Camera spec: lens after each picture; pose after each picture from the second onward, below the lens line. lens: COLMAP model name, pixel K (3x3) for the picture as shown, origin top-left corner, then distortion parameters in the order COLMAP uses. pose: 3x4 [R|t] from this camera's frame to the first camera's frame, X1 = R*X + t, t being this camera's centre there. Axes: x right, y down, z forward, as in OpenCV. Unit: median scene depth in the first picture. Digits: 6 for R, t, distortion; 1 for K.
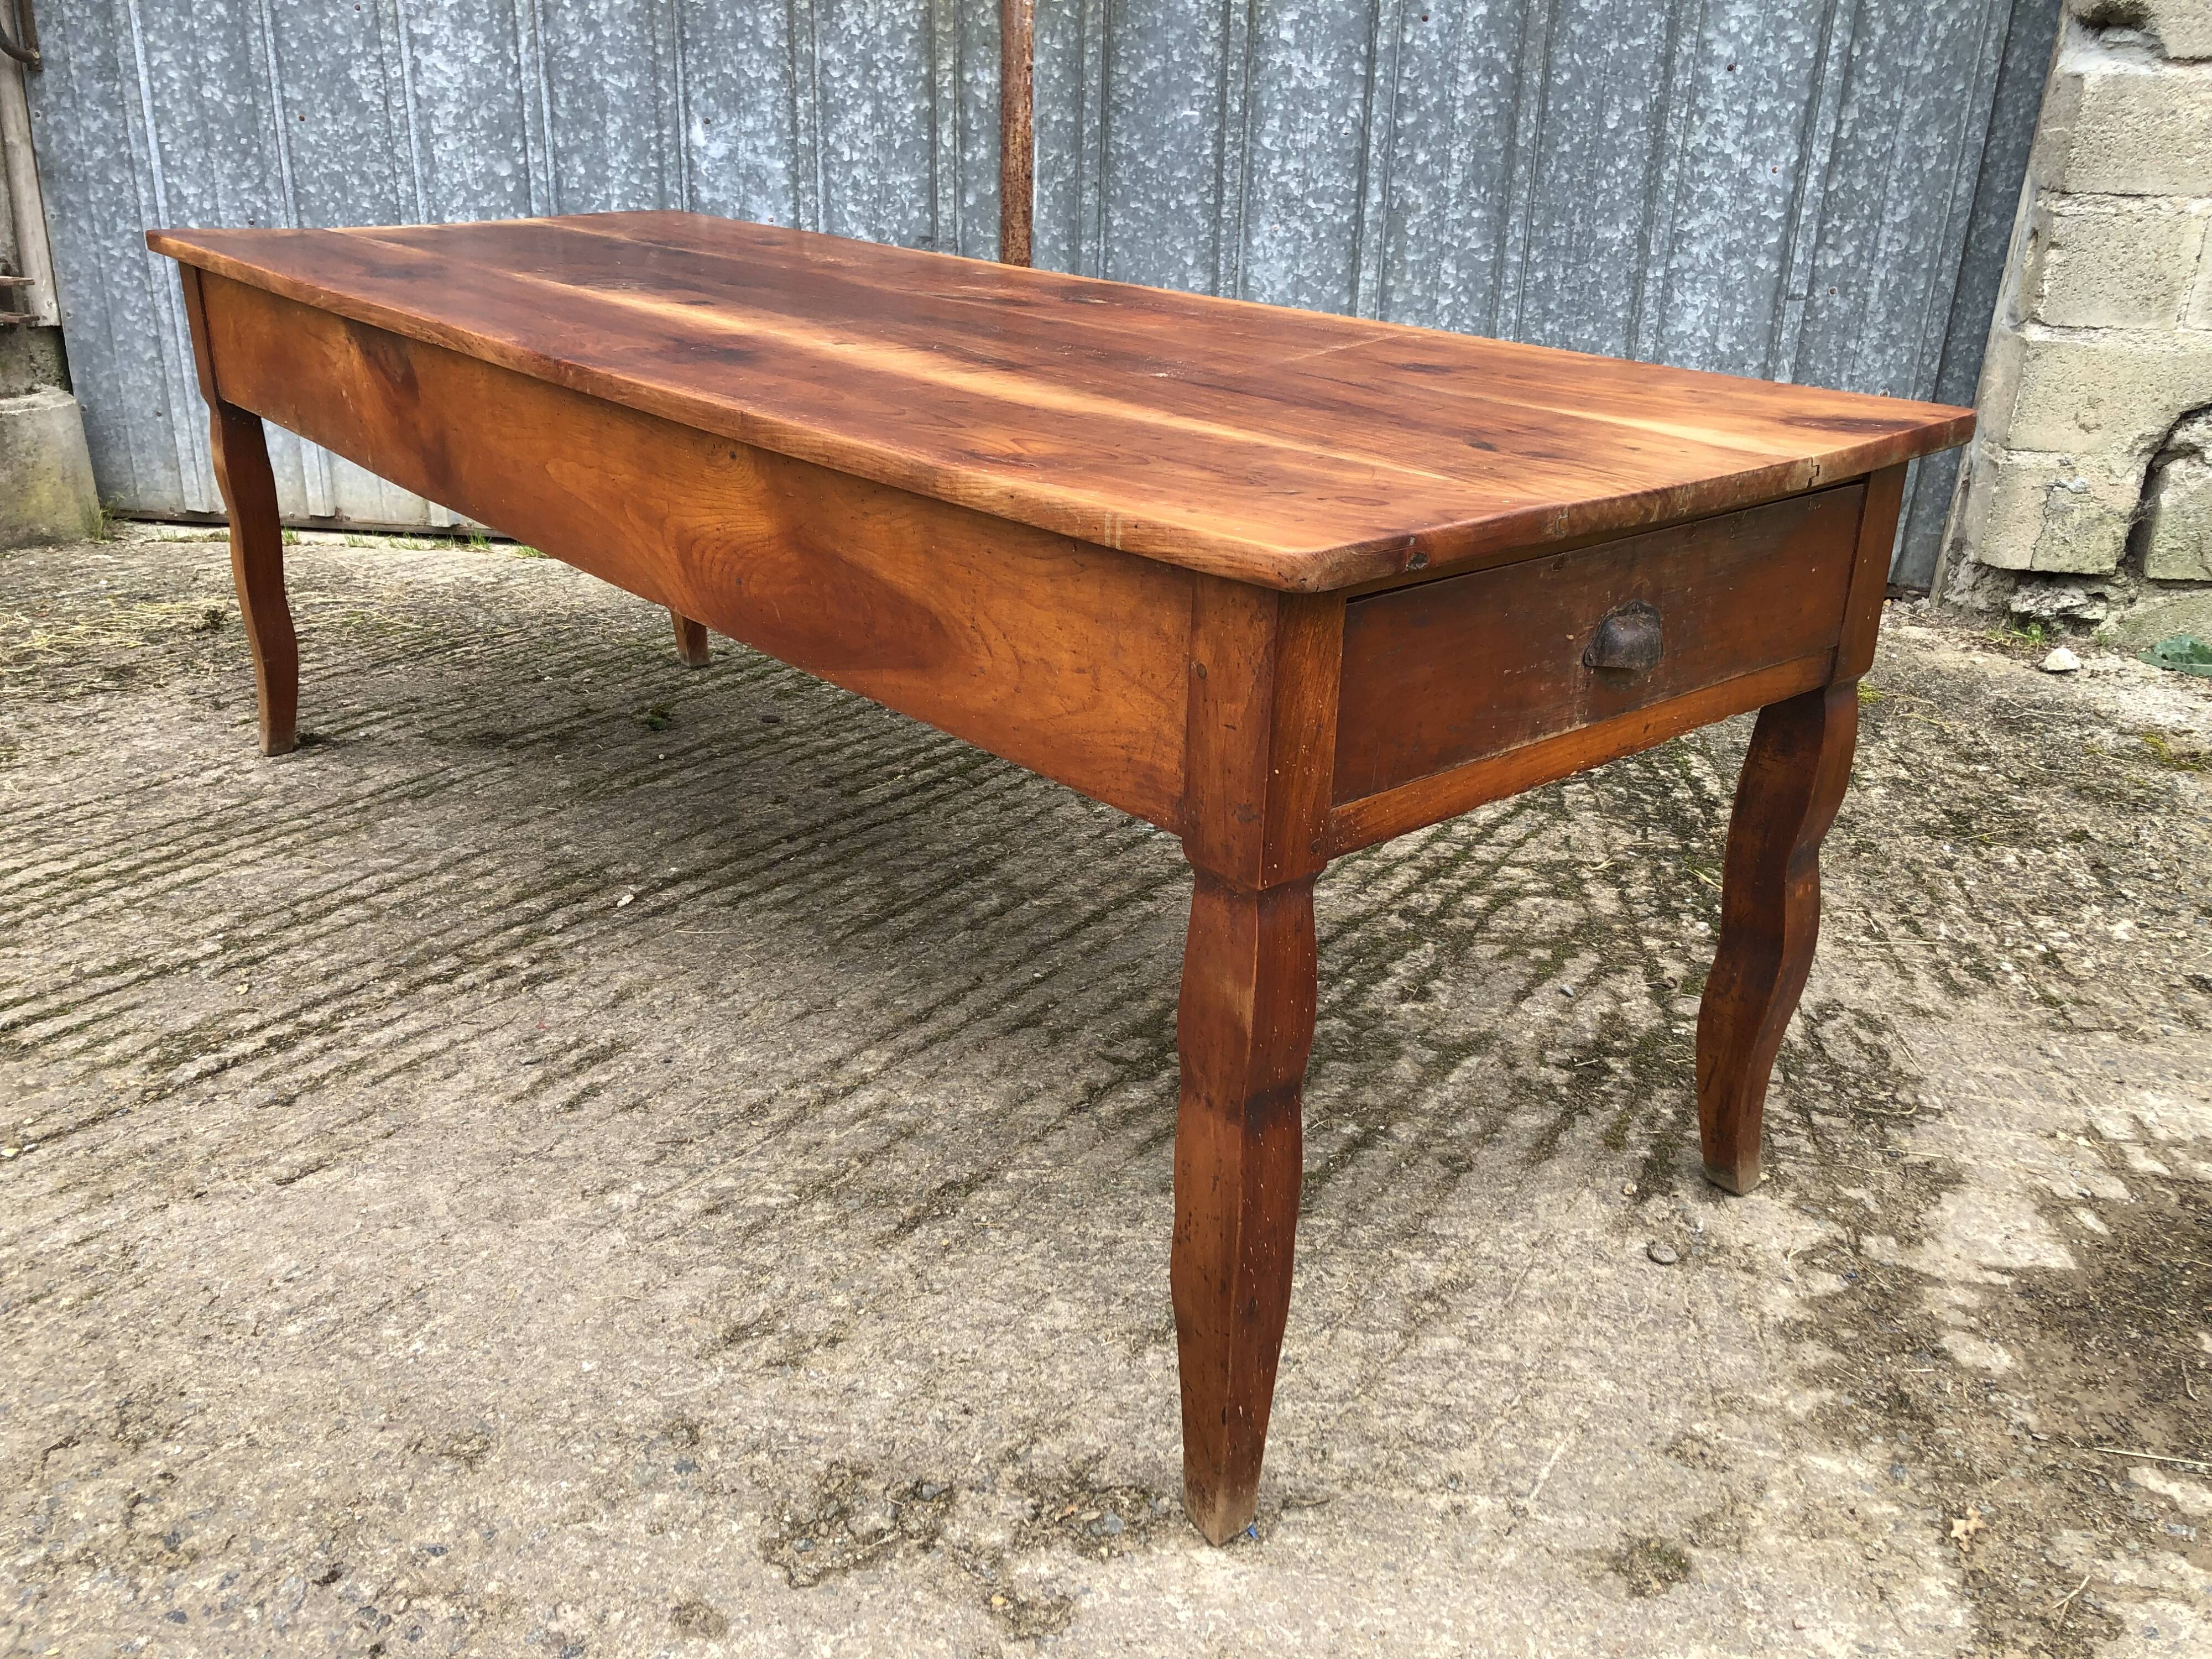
lens RADIAL K [[1803.0, 0, 1106.7], [0, 1803.0, 795.3], [0, 0, 1]] dist [-0.001266, 0.033651]
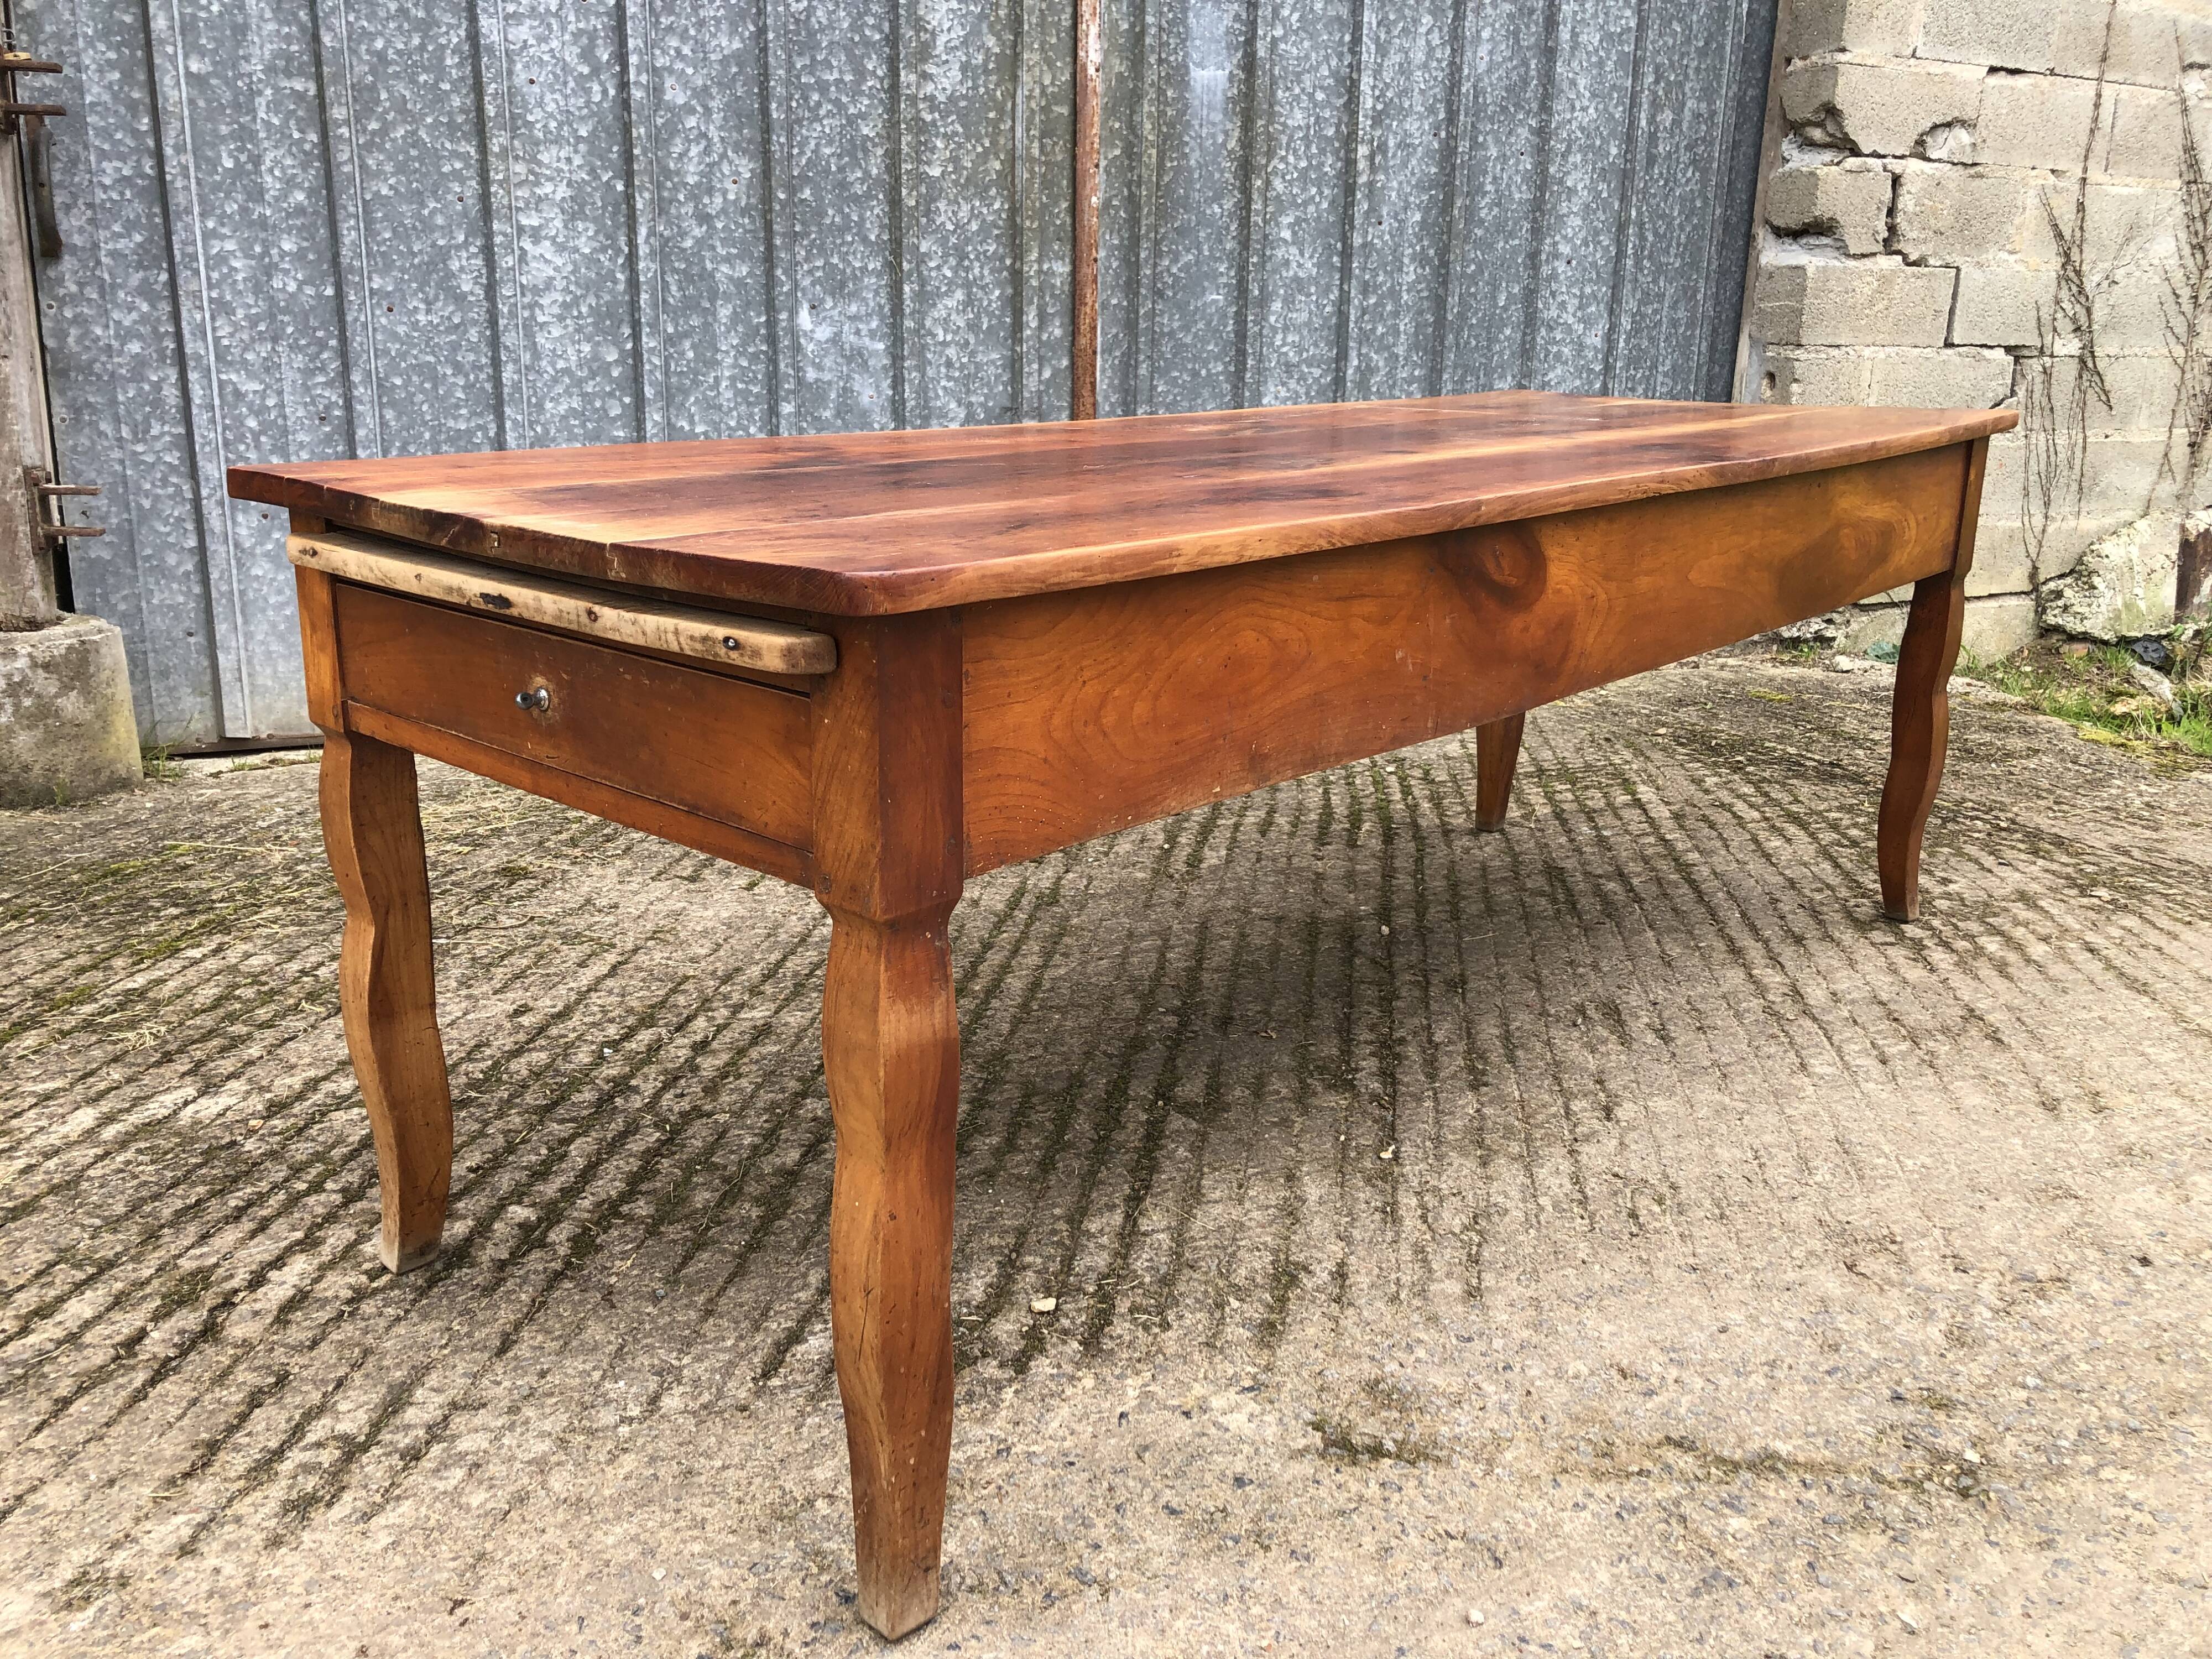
lens RADIAL K [[1816.5, 0, 1091.1], [0, 1816.5, 782.4], [0, 0, 1]] dist [-0.012427, 0.050910]
pose [[0.870095, -0.130840, 0.475200, -0.642665], [0.188573, 0.979138, -0.075685, 0.011653], [-0.455384, 0.155463, 0.876616, 0.036702]]
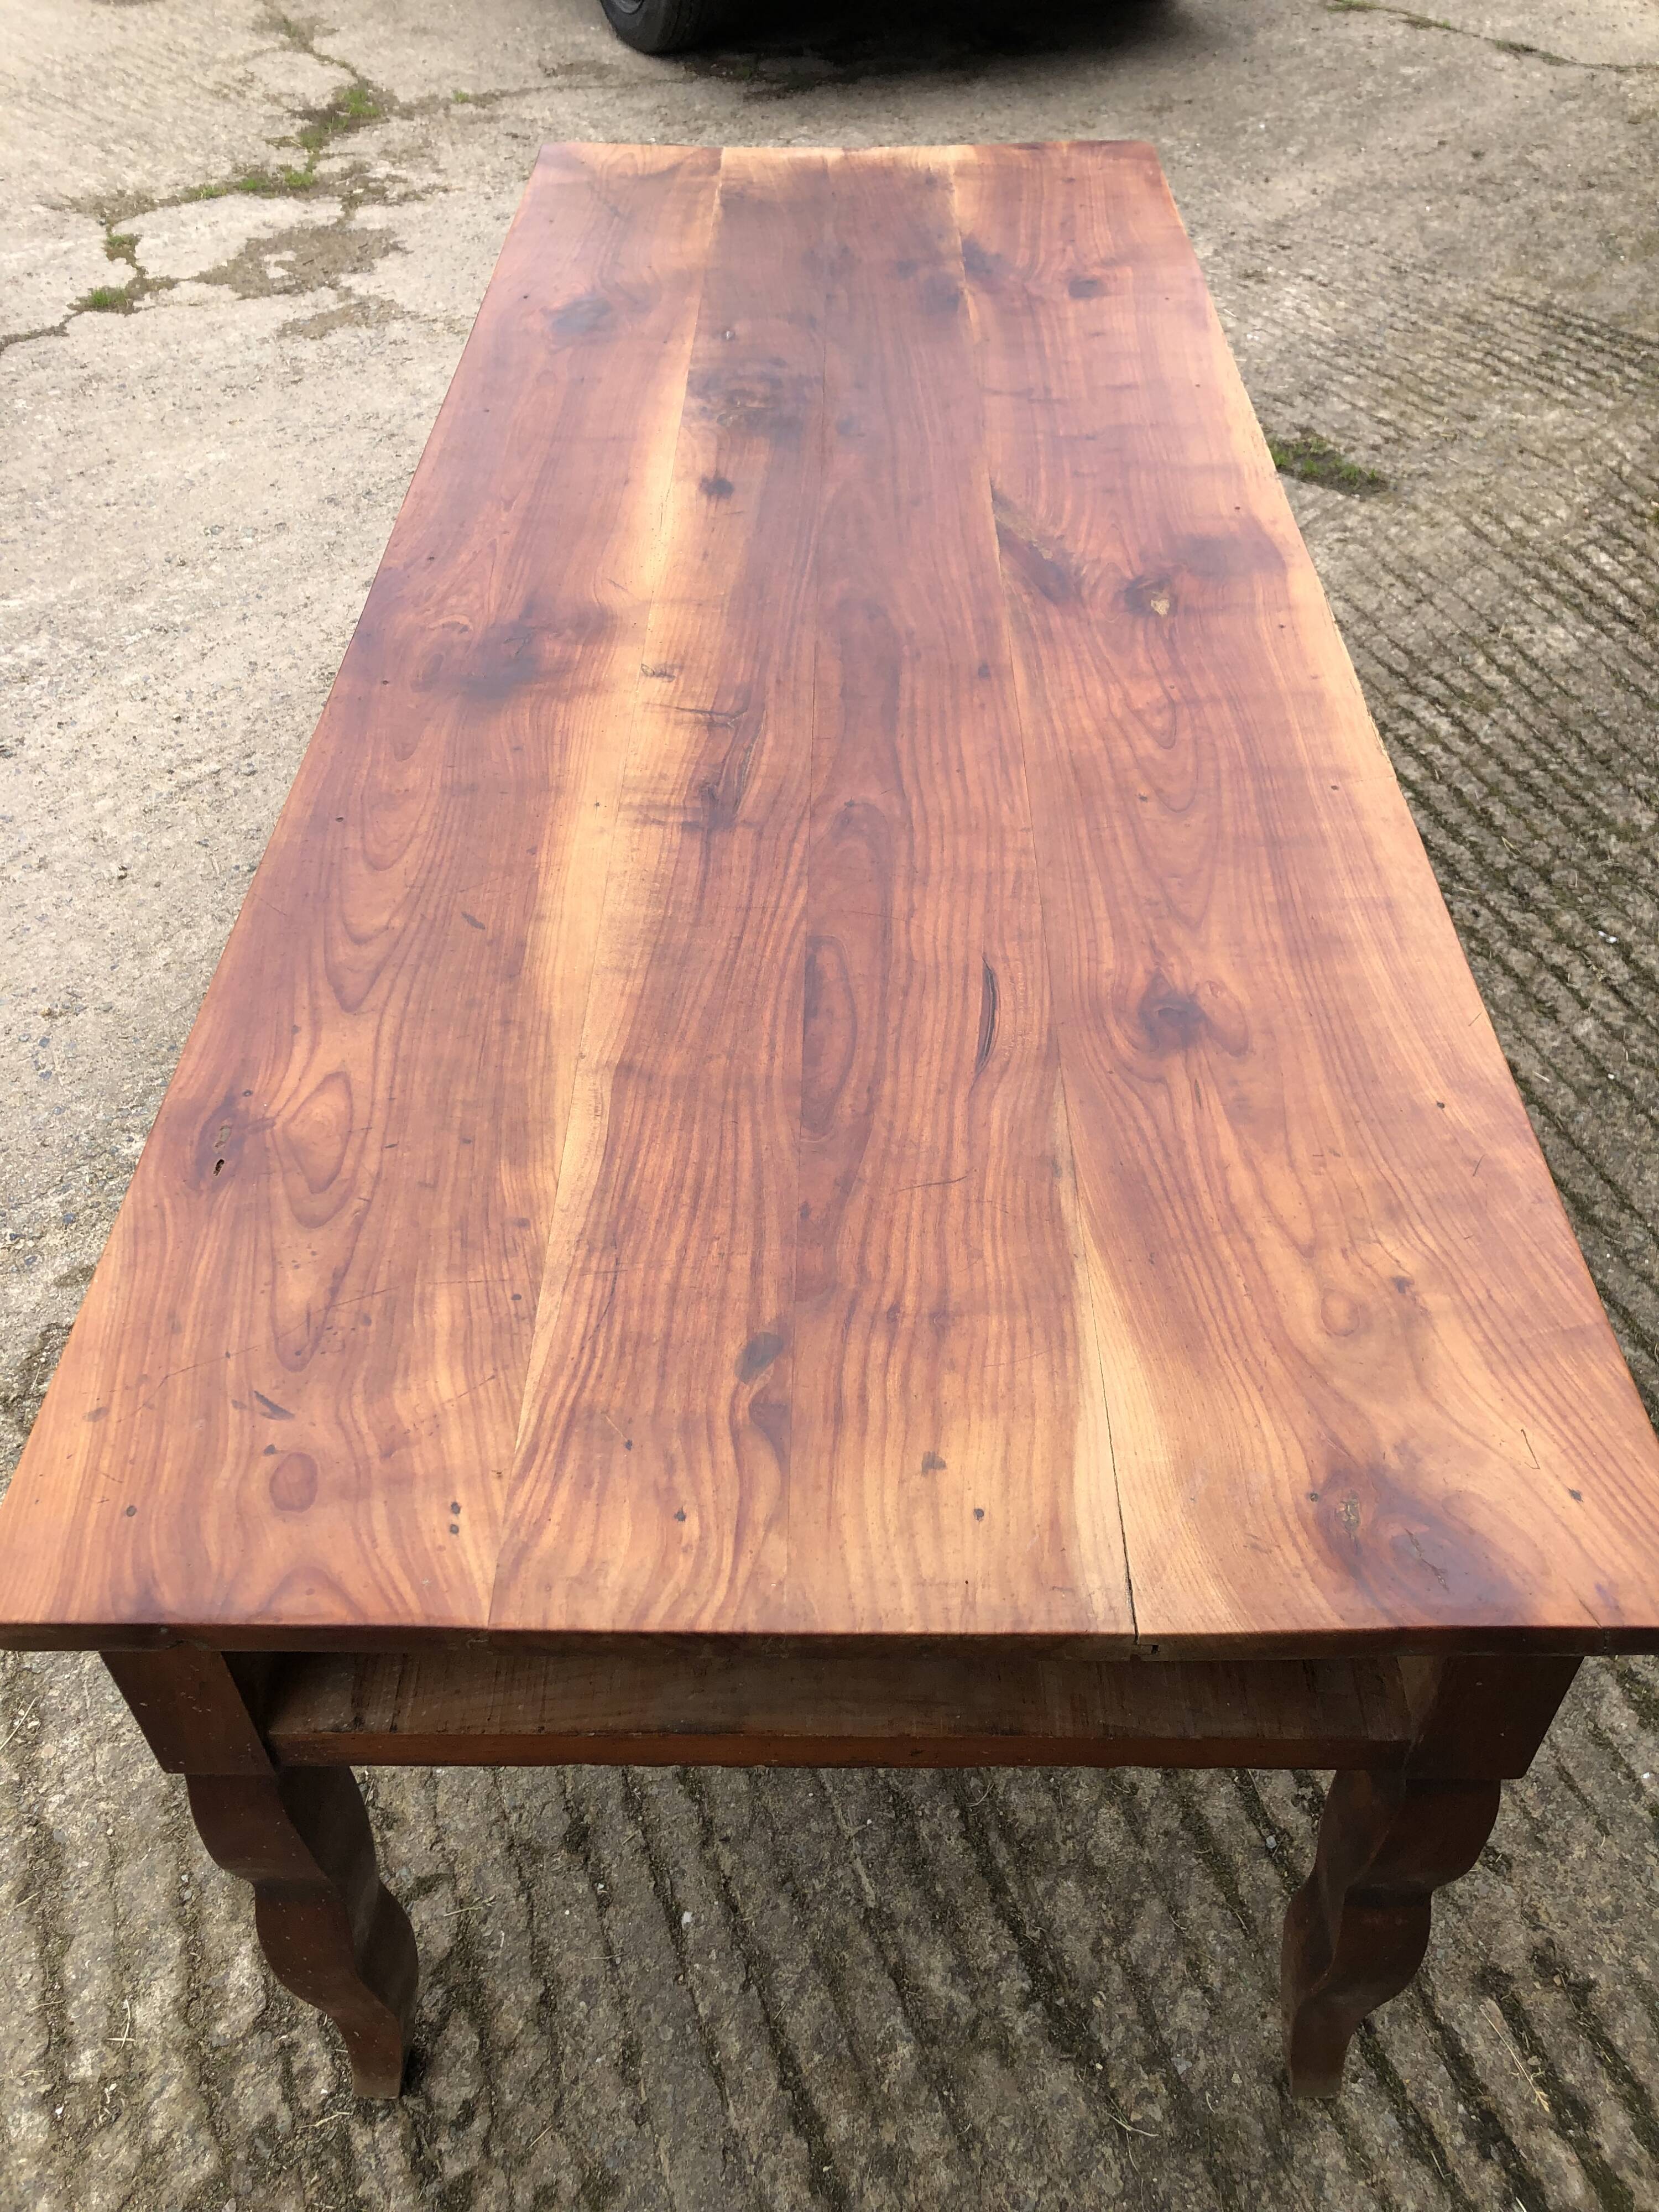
lens RADIAL K [[1816.4, 0, 830.8], [0, 1816.4, 1112.9], [0, 0, 1]] dist [-0.017839, 0.063460]
pose [[-0.537417, 0.578291, -0.613810, 0.107559], [-0.324627, 0.529905, 0.783465, -0.376475], [0.778332, 0.620307, -0.097051, 0.566434]]
